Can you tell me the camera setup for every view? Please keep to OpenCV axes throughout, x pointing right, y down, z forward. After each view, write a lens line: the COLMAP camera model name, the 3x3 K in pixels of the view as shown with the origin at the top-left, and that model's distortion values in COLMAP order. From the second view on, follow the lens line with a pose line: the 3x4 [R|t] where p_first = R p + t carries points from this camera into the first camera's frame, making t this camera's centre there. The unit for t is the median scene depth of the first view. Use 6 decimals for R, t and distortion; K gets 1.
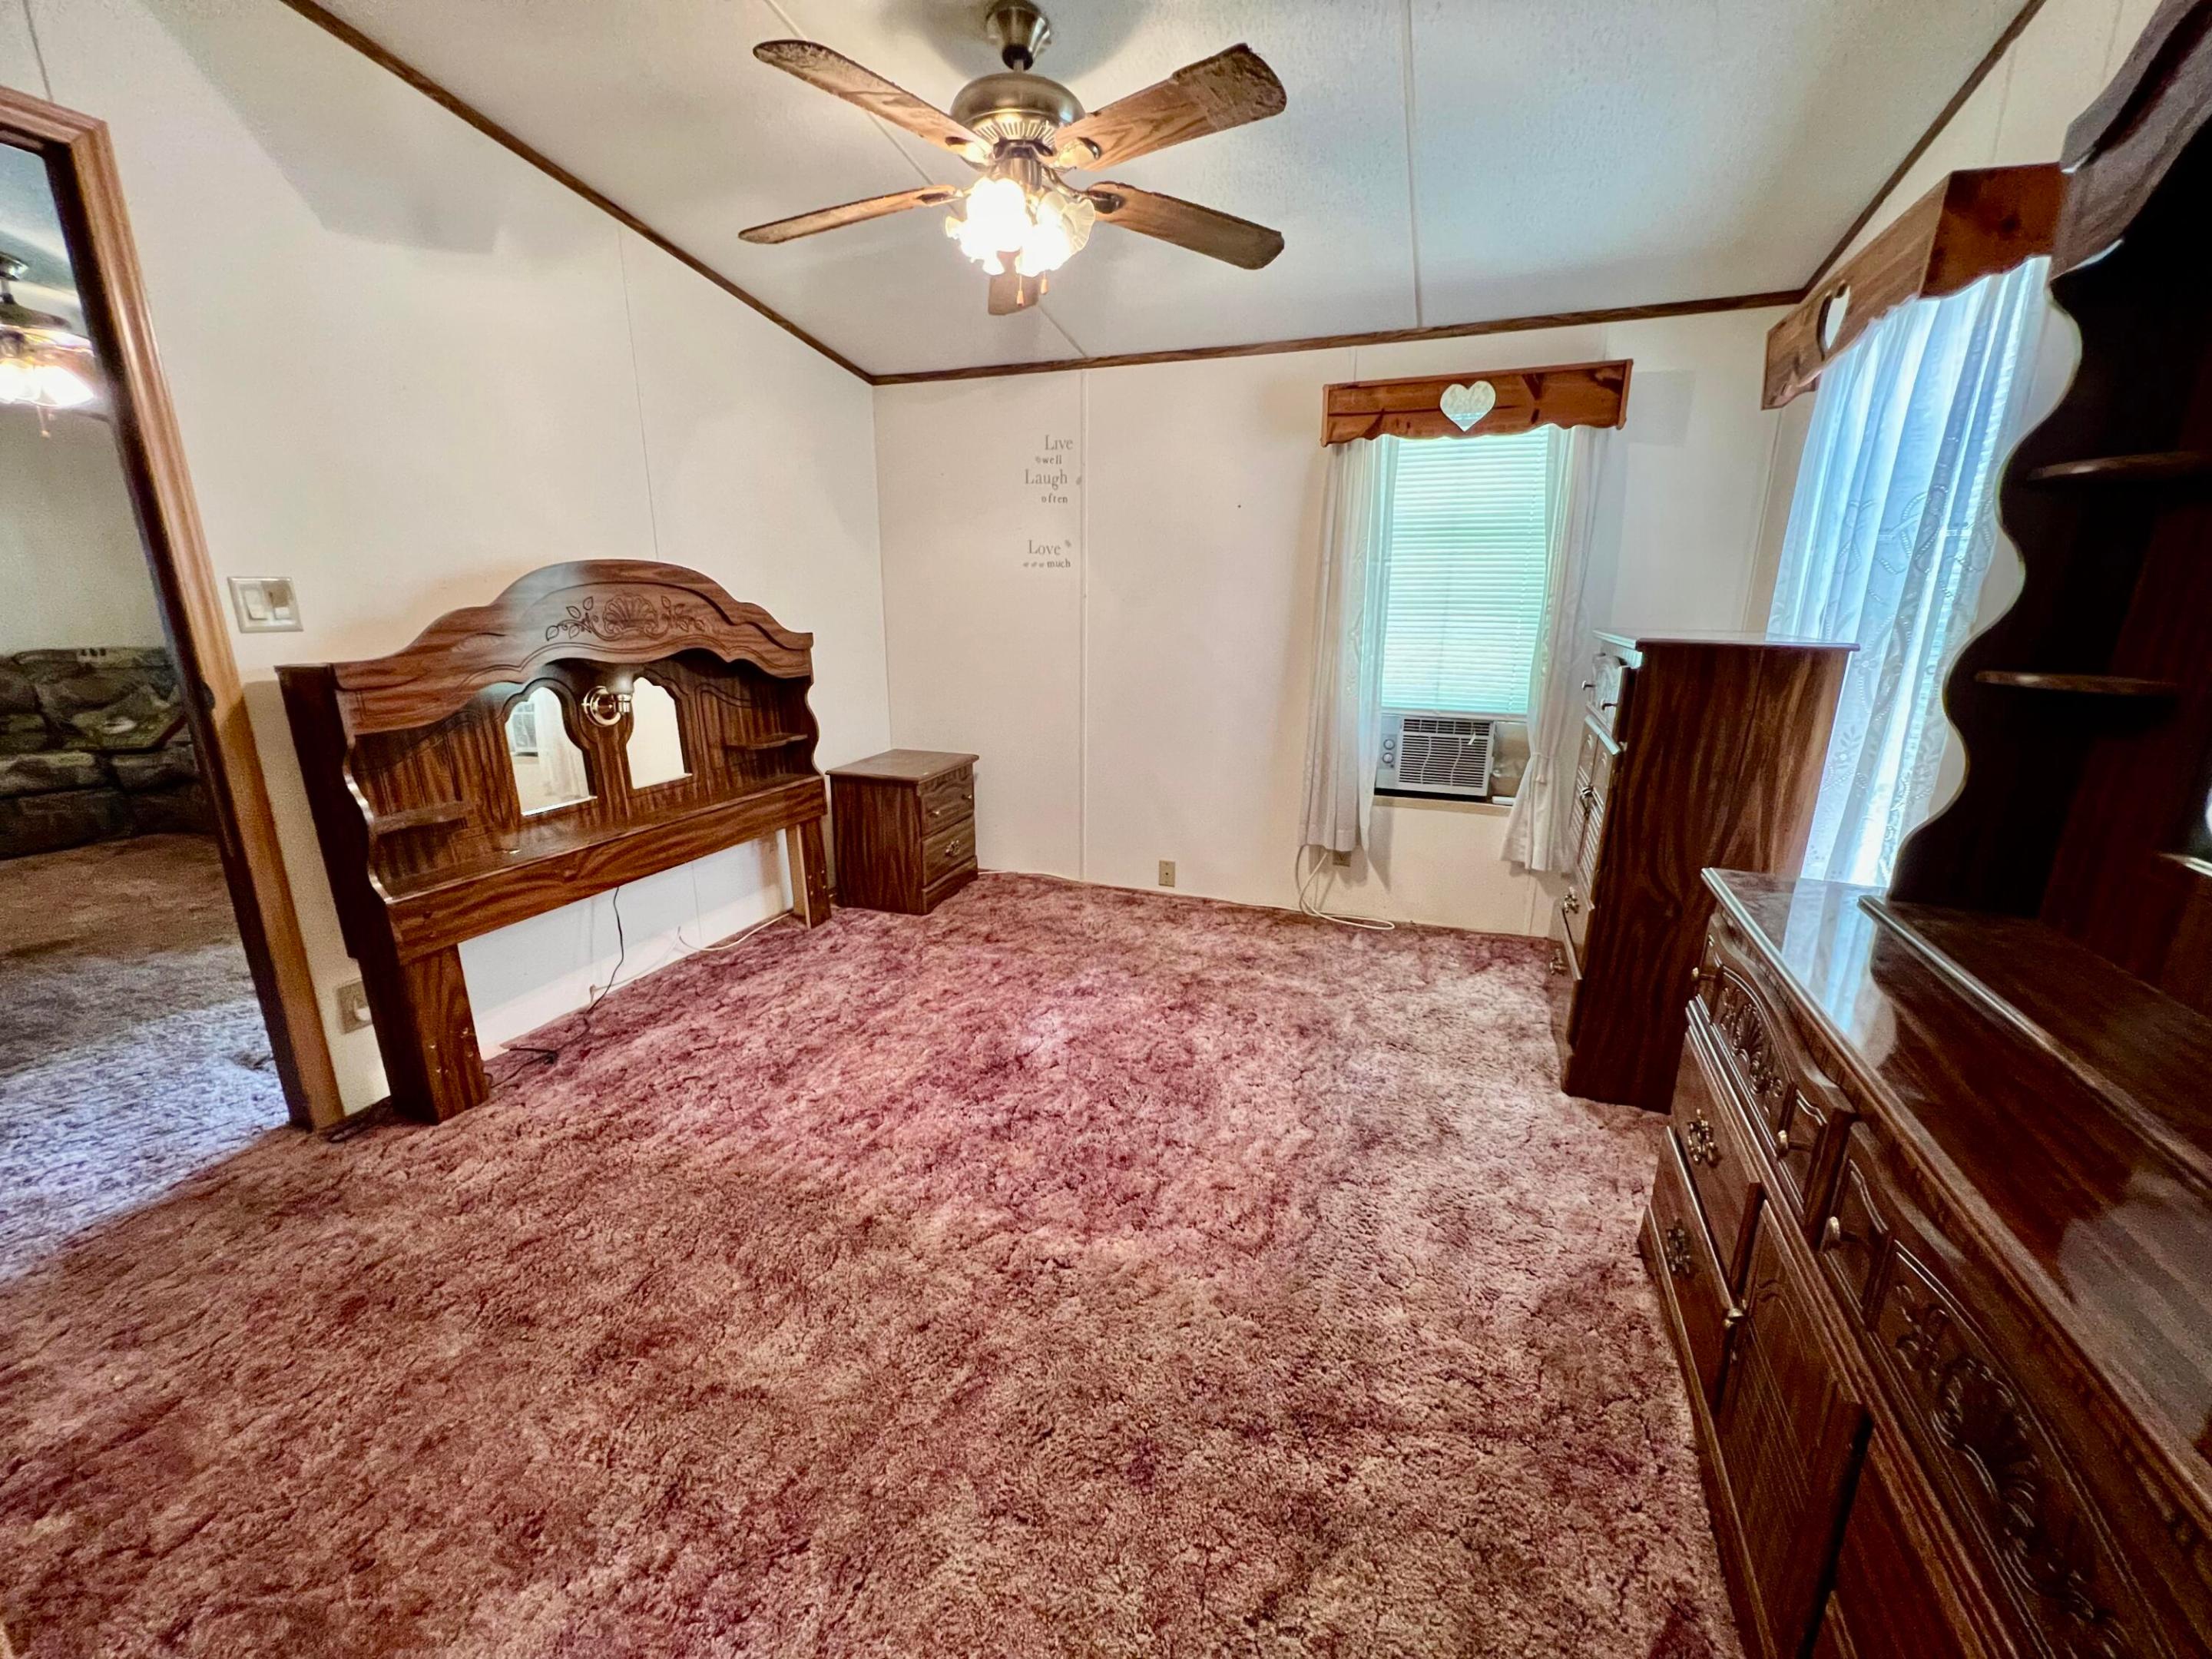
lens RADIAL K [[884.9, 0, 1104.3], [0, 884.9, 833.0], [0, 0, 1]] dist [-0.003918, 0.000344]
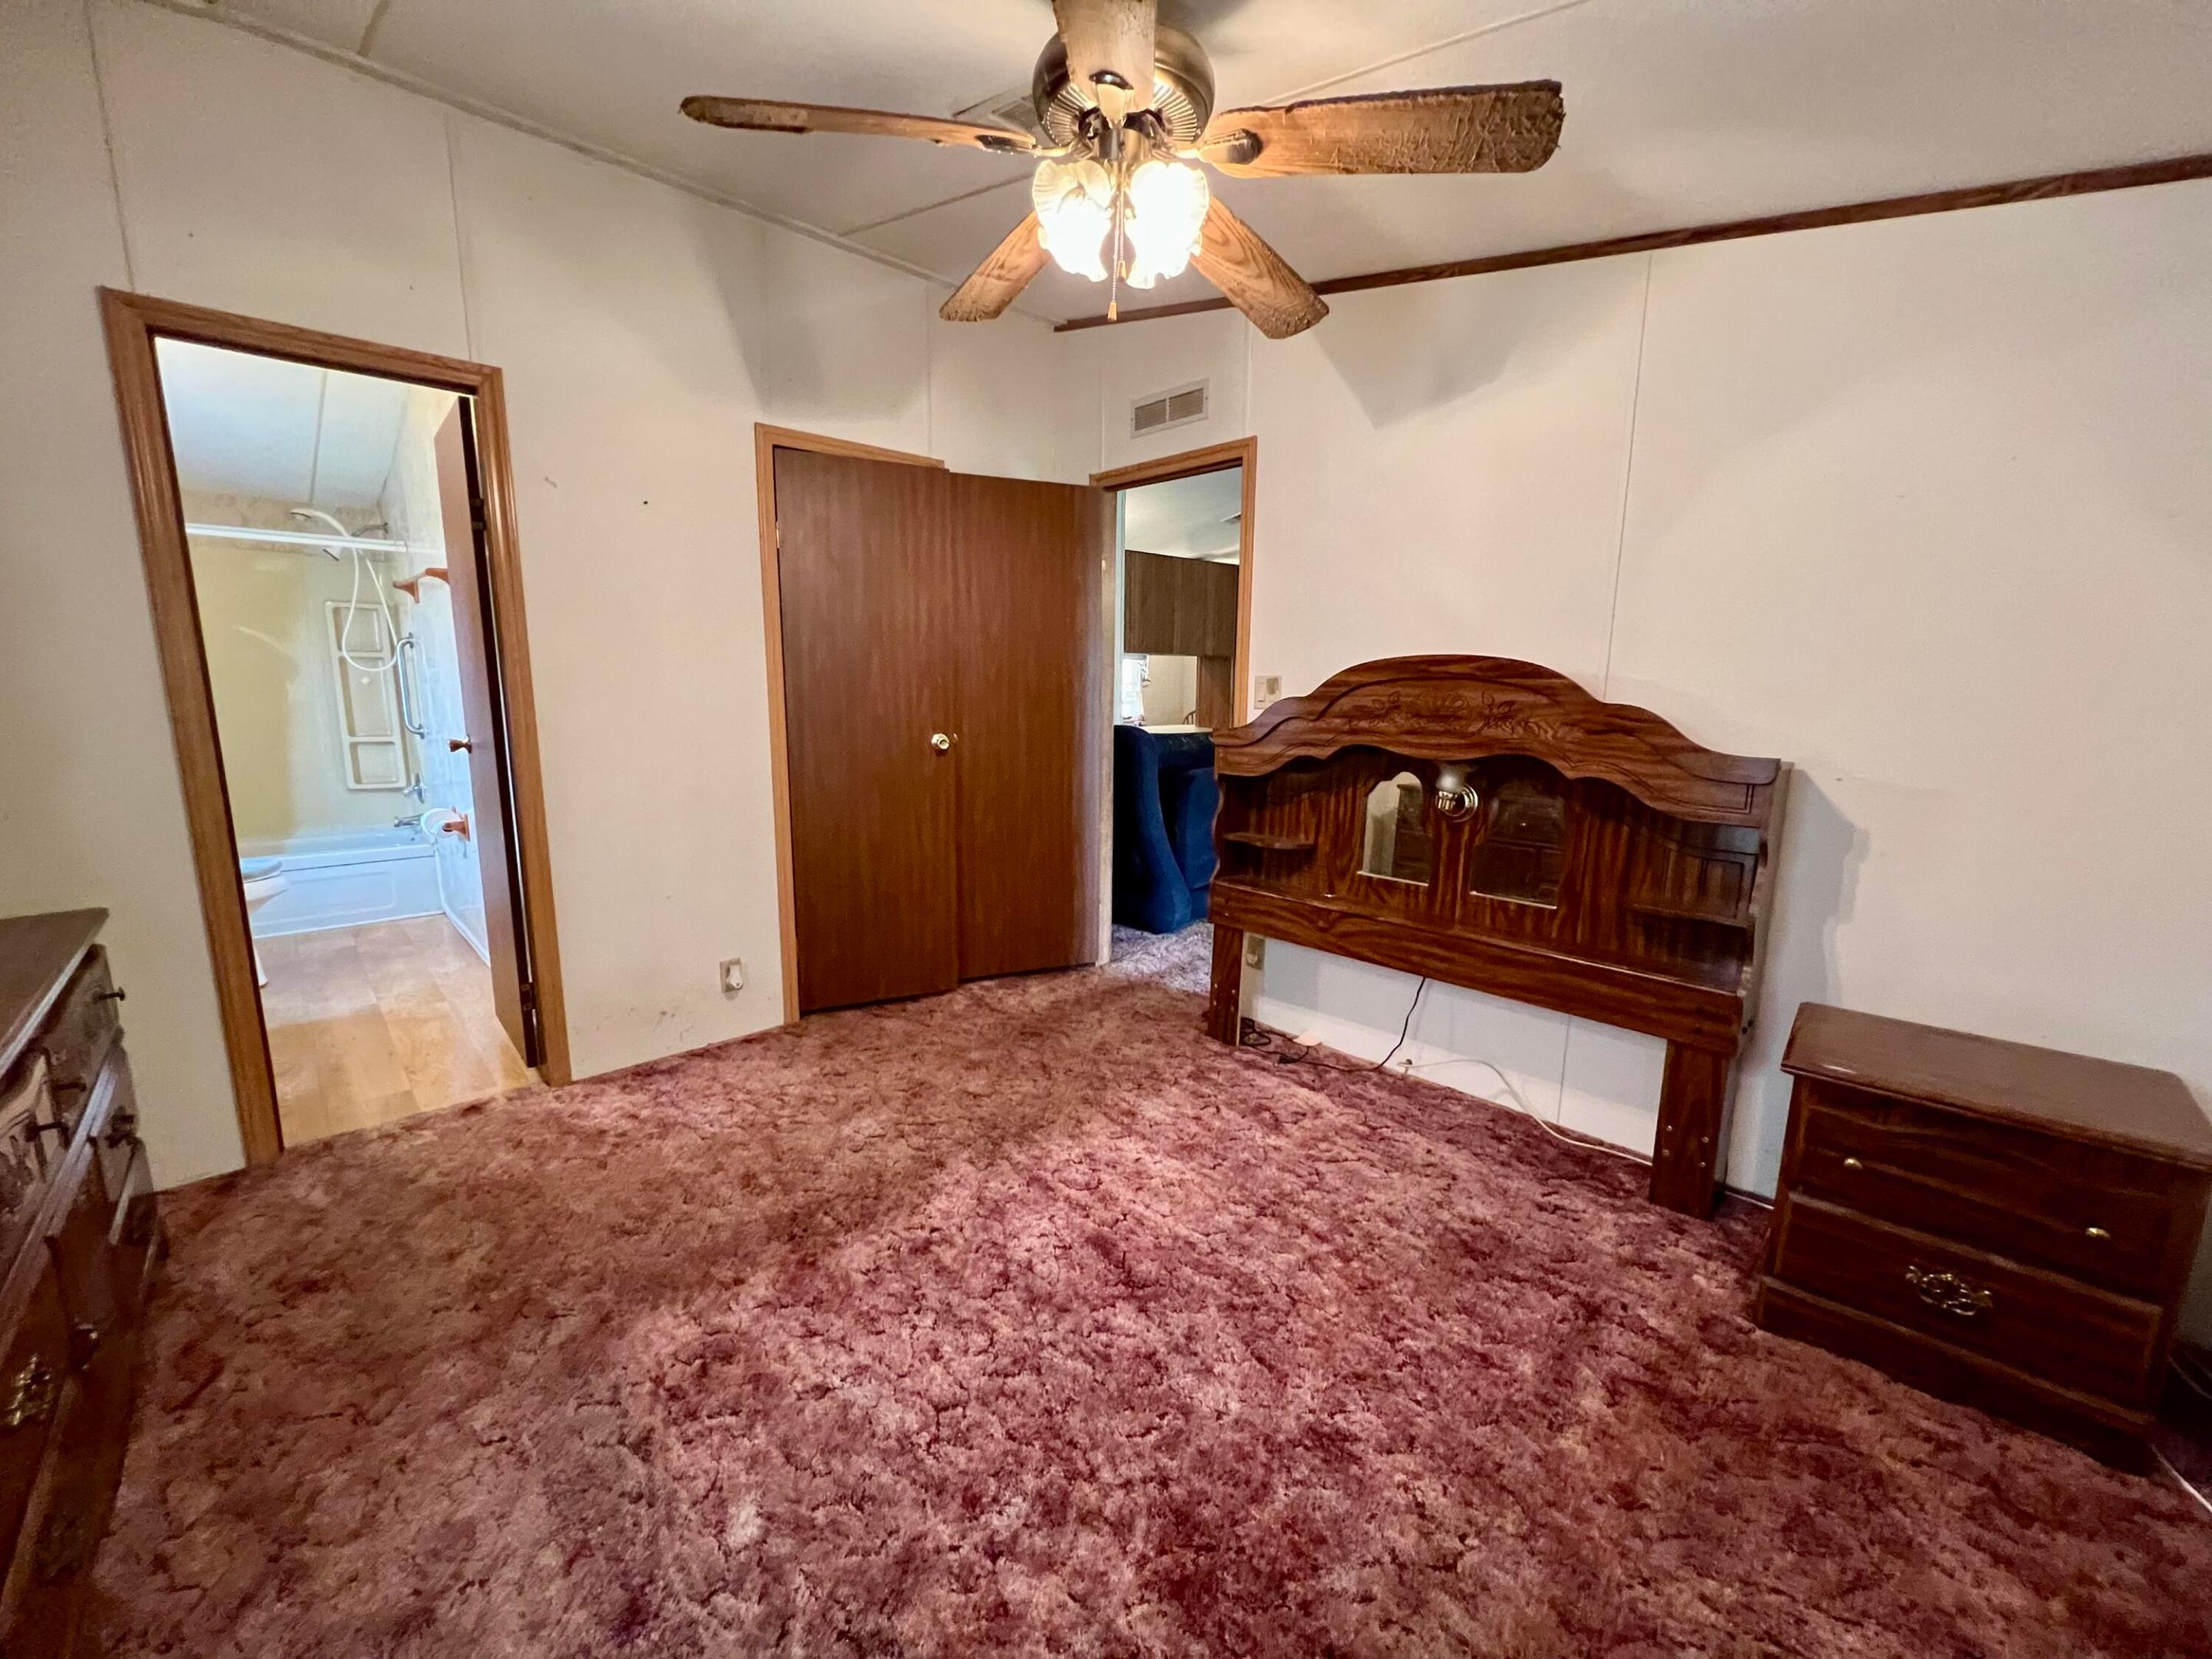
lens RADIAL K [[884.9, 0, 1100.9], [0, 884.9, 825.9], [0, 0, 1]] dist [-0.003918, 0.000344]
pose [[-0.421662, 0.143171, -0.895379, 0.481293], [-0.248579, 0.931374, 0.265990, -0.280773], [0.872015, 0.334730, -0.357136, 1.014917]]
